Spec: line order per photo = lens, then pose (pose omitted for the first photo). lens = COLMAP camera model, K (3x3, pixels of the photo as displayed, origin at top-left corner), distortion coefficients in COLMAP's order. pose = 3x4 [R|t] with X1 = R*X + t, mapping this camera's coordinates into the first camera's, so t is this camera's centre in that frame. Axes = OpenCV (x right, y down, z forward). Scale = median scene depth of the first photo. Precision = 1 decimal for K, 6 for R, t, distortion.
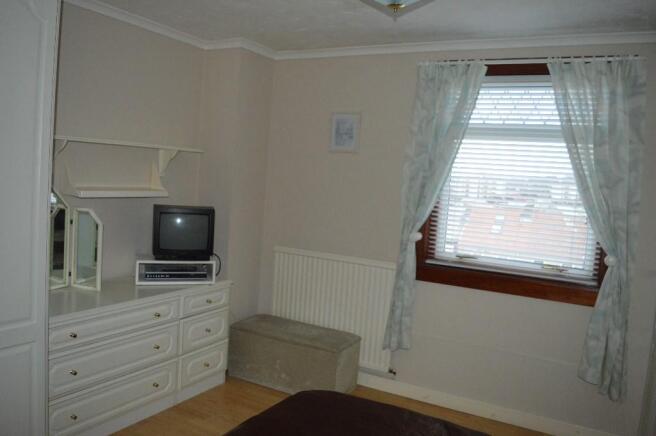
lens RADIAL K [[534.2, 0, 328.0], [0, 534.2, 218.0], [0, 0, 1]] dist [-0.063100, 0.000151]
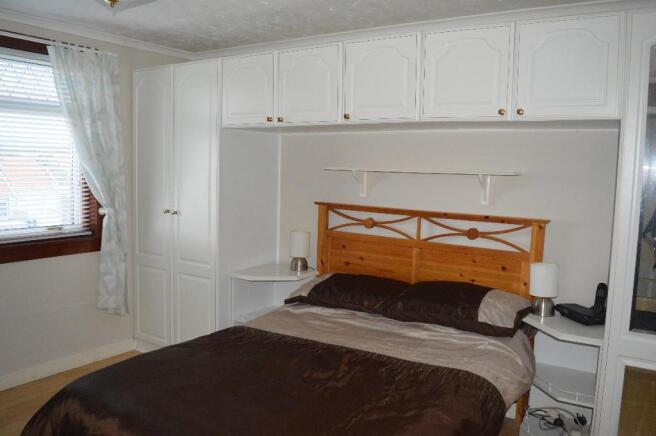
lens RADIAL K [[534.2, 0, 328.0], [0, 534.2, 218.0], [0, 0, 1]] dist [-0.063100, 0.000151]
pose [[0.063598, -0.158329, 0.985336, -0.692318], [0.056446, 0.986325, 0.154845, -0.072762], [-0.996378, 0.045771, 0.071666, 0.360926]]
